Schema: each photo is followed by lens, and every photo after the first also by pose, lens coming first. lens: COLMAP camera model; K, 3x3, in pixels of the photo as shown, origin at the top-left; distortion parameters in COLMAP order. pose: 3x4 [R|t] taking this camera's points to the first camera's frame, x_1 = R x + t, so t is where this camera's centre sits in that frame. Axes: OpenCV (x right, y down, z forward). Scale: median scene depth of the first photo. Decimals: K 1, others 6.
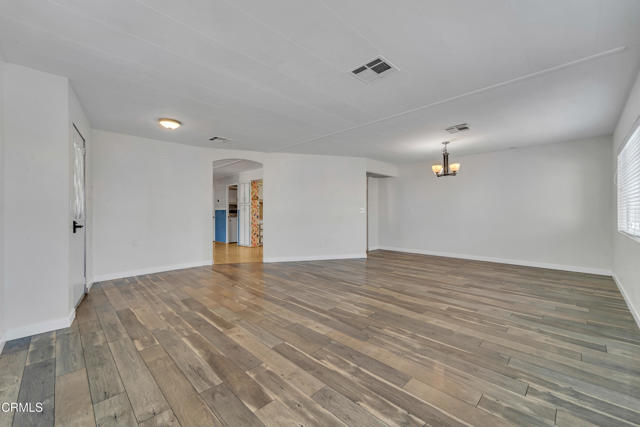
lens RADIAL K [[262.8, 0, 316.0], [0, 262.8, 210.8], [0, 0, 1]] dist [-0.000442, -0.000046]
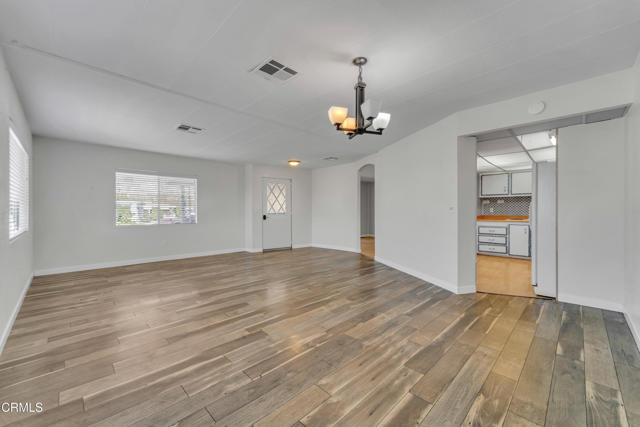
lens RADIAL K [[255.8, 0, 327.9], [0, 255.8, 212.8], [0, 0, 1]] dist [-0.000560, -0.000031]
pose [[0.018199, 0.007177, -0.999809, 1.675501], [-0.000136, 0.999974, 0.007175, -0.001894], [0.999834, 0.000005, 0.018199, 1.643876]]
